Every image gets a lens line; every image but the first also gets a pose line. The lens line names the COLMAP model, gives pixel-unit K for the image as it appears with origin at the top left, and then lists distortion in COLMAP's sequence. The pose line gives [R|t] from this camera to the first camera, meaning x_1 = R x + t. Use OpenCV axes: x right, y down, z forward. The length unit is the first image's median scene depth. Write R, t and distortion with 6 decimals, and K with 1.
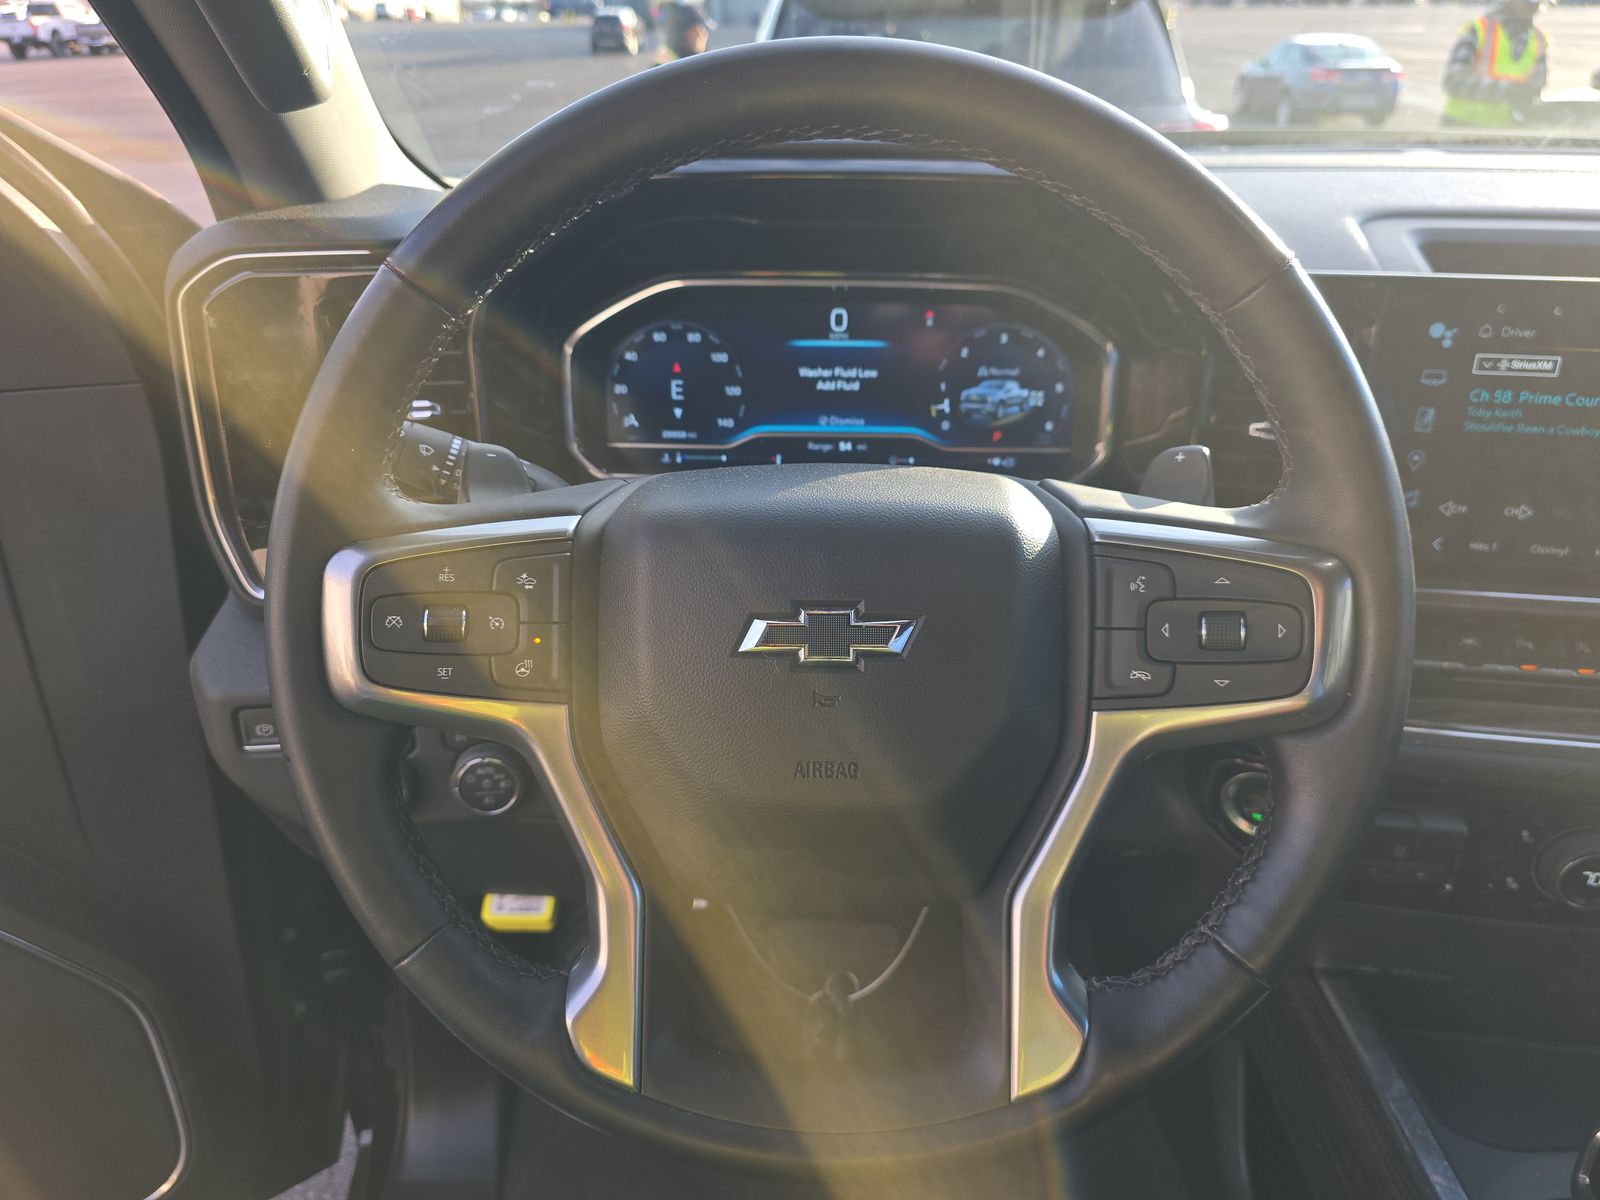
lens RADIAL K [[1084.6, 0, 797.0], [0, 1084.6, 597.6], [0, 0, 1]] dist [0.005186, 0.001431]
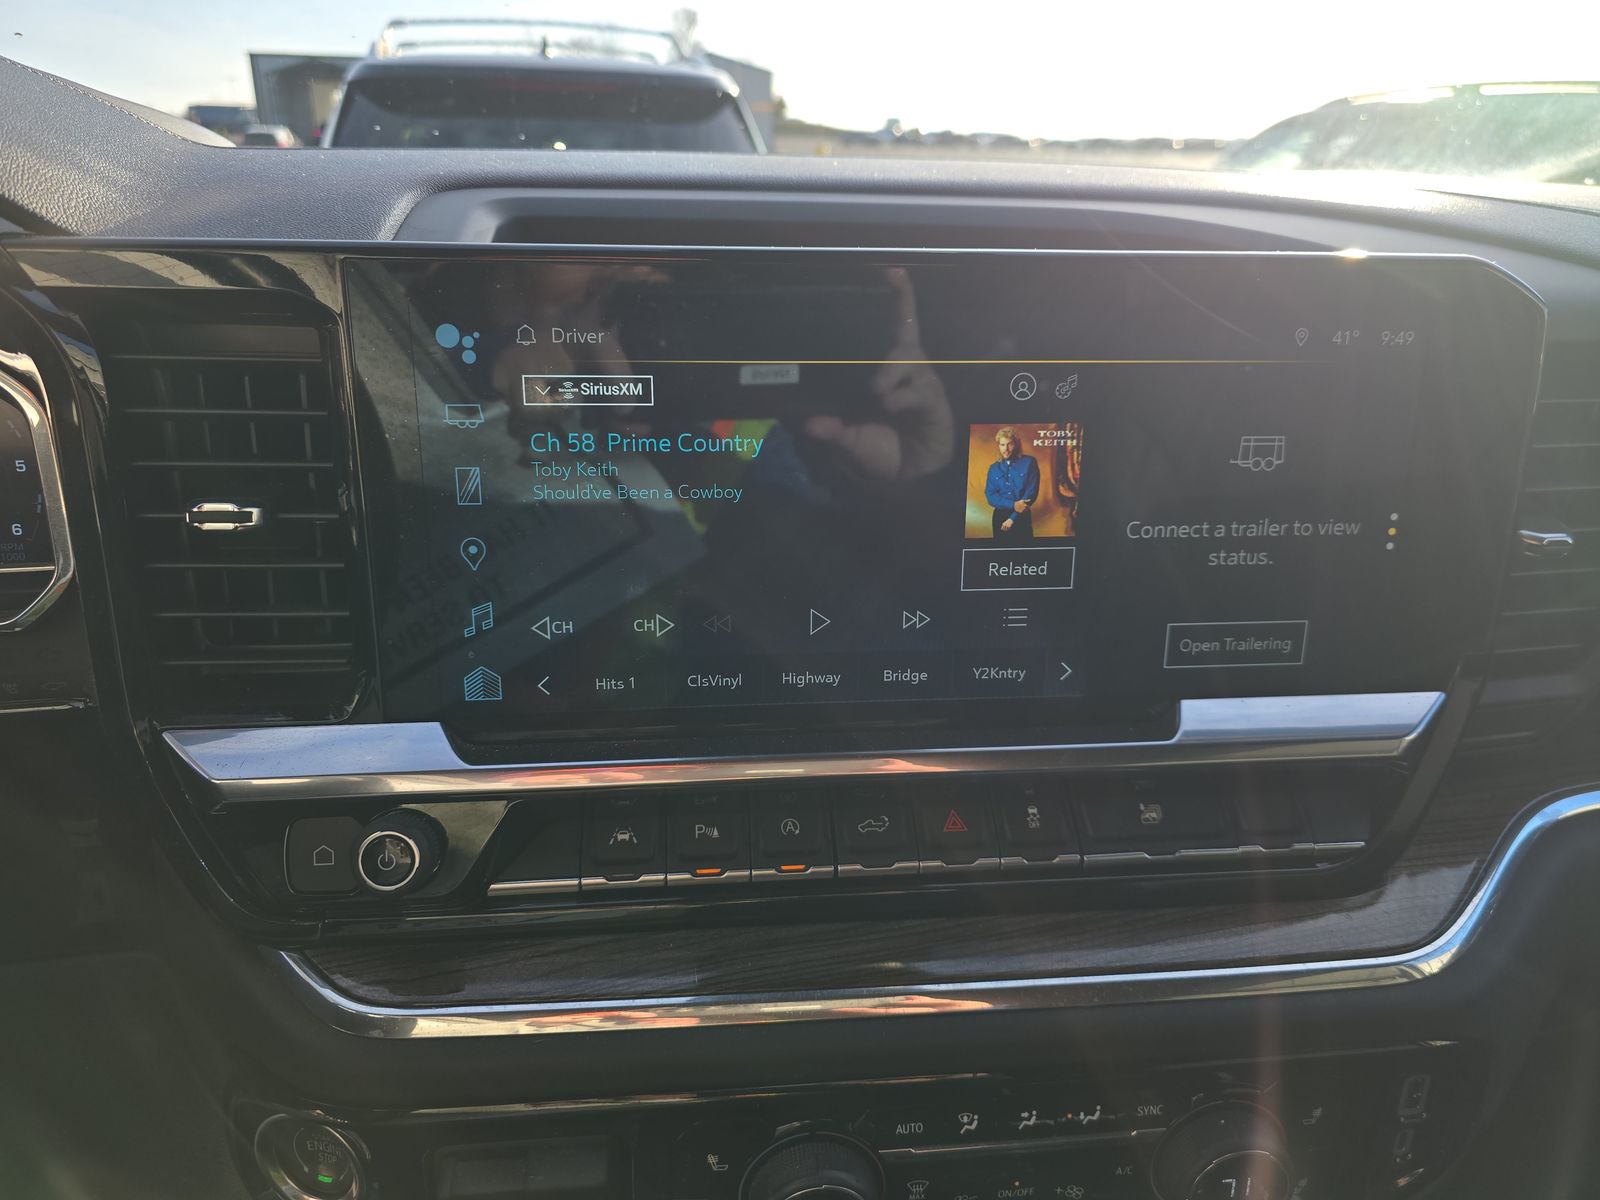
lens RADIAL K [[1084.6, 0, 800.4], [0, 1084.6, 596.3], [0, 0, 1]] dist [0.005186, 0.001431]
pose [[0.964065, -0.078341, 0.253853, 0.587835], [0.097605, 0.993153, -0.064182, -0.047478], [-0.247087, 0.086654, 0.965111, 0.381747]]
